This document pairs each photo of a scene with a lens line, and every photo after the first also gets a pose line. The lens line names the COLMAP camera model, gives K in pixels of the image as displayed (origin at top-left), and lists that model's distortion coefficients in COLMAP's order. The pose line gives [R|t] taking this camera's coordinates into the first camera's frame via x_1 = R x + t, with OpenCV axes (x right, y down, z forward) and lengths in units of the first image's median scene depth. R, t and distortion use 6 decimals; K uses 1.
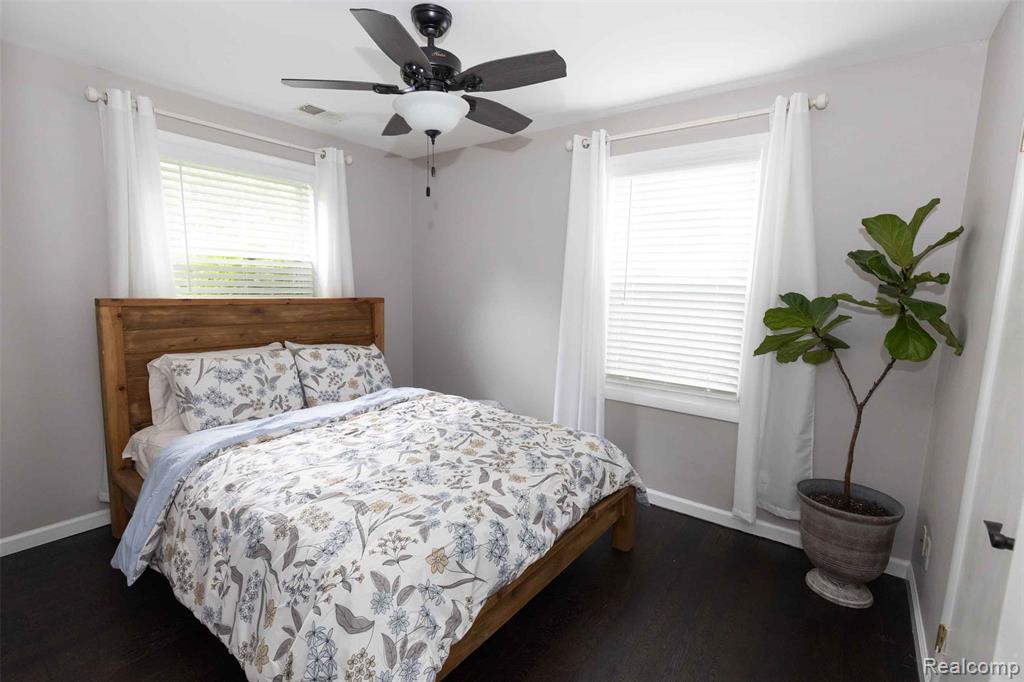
lens RADIAL K [[461.4, 0, 511.1], [0, 461.4, 343.9], [0, 0, 1]] dist [0.005649, -0.000540]
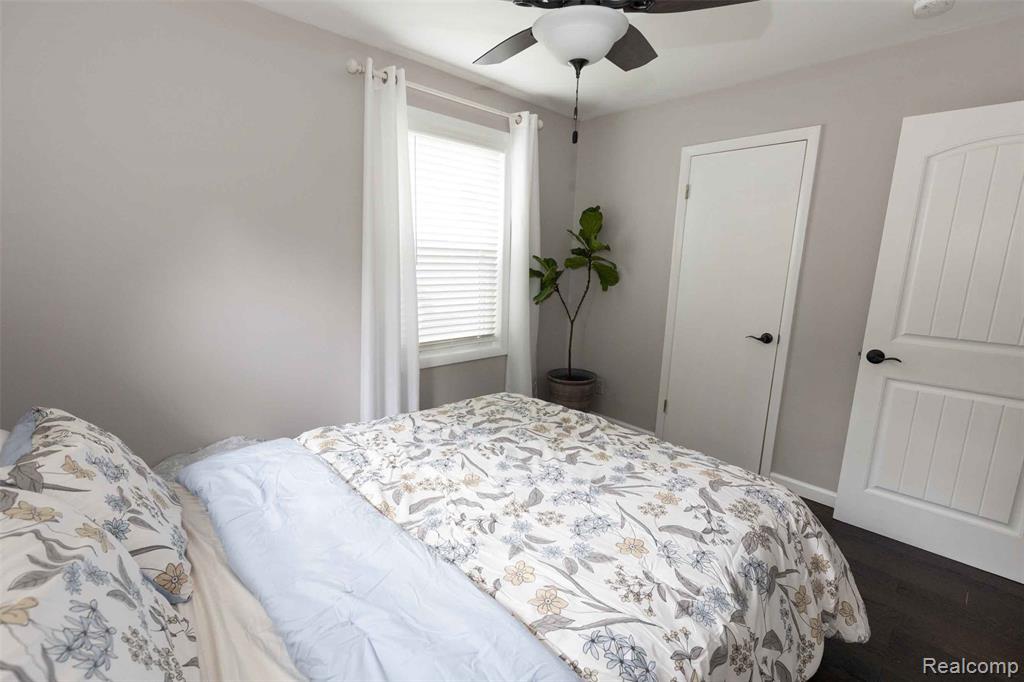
lens RADIAL K [[461.4, 0, 511.1], [0, 461.4, 343.9], [0, 0, 1]] dist [0.005649, -0.000540]
pose [[0.174145, -0.203211, 0.963524, -0.860072], [0.107031, 0.976584, 0.186621, -0.116989], [-0.978886, 0.070628, 0.191817, 0.804761]]
